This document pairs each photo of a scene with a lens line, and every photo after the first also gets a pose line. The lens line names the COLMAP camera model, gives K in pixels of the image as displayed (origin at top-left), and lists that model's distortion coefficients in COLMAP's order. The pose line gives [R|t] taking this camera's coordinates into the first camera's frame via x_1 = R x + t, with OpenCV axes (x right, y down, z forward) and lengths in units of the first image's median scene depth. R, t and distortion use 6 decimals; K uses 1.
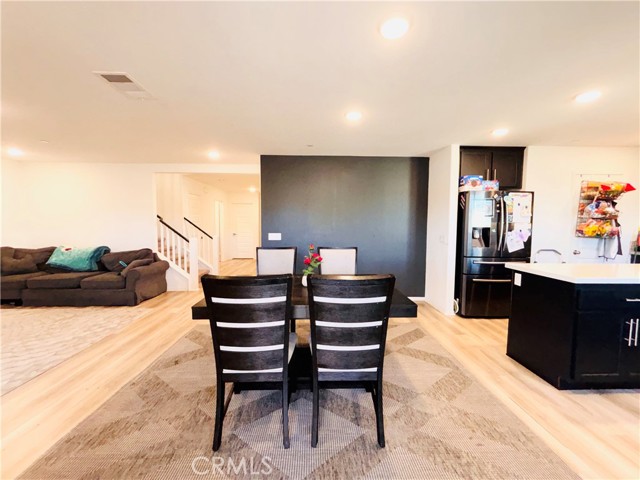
lens RADIAL K [[258.8, 0, 319.6], [0, 258.8, 239.9], [0, 0, 1]] dist [0.004023, -0.000766]
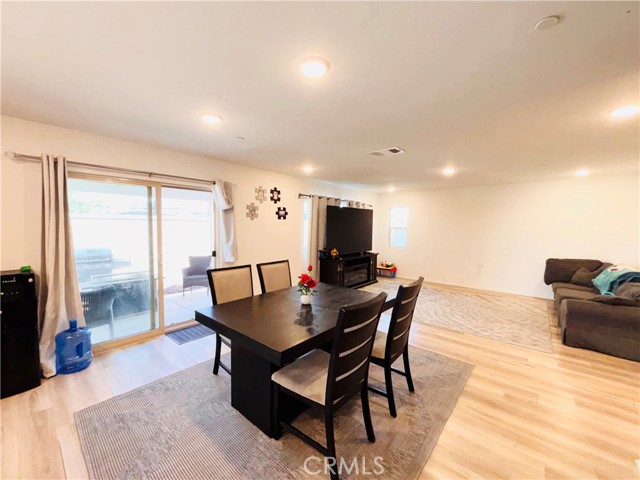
lens RADIAL K [[258.8, 0, 321.1], [0, 258.8, 242.4], [0, 0, 1]] dist [0.004023, -0.000766]
pose [[-0.670128, 0.035194, -0.741410, 0.413295], [-0.058641, 0.993243, 0.100152, -0.105079], [0.739925, 0.110592, -0.663536, 1.056191]]
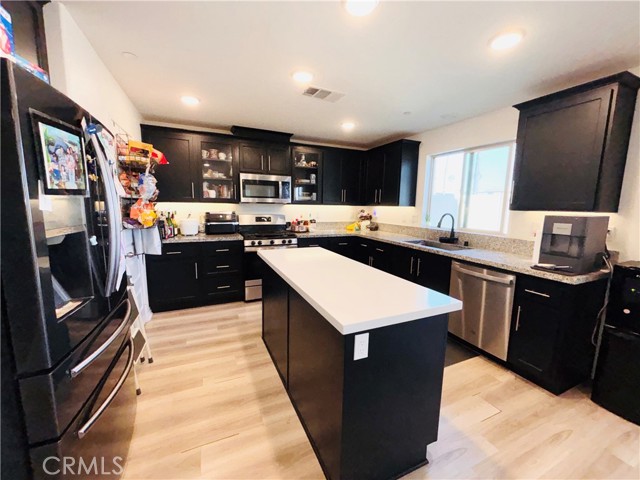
lens RADIAL K [[258.8, 0, 320.6], [0, 258.8, 242.7], [0, 0, 1]] dist [0.004023, -0.000766]
pose [[-0.387873, -0.152721, 0.908972, 0.274257], [0.032701, 0.983276, 0.179160, -0.076694], [-0.921133, 0.099216, -0.376392, 0.831523]]
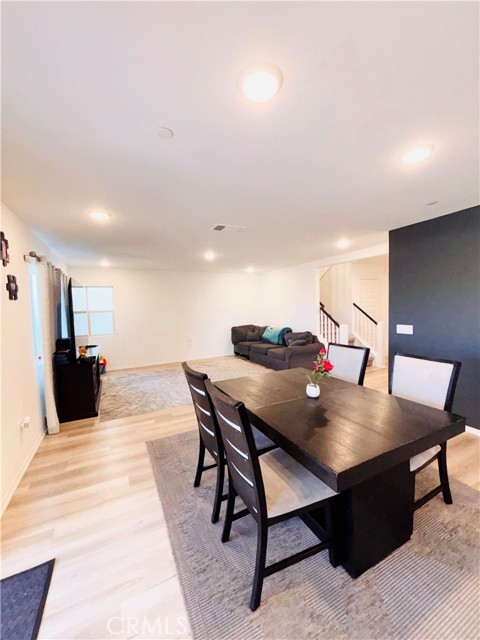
lens RADIAL K [[258.8, 0, 240.6], [0, 258.8, 319.7], [0, 0, 1]] dist [0.004023, -0.000766]
pose [[0.424582, 0.032913, -0.904791, 0.392136], [-0.025007, 0.999384, 0.024619, -0.058338], [0.905044, 0.012173, 0.425143, 0.250700]]
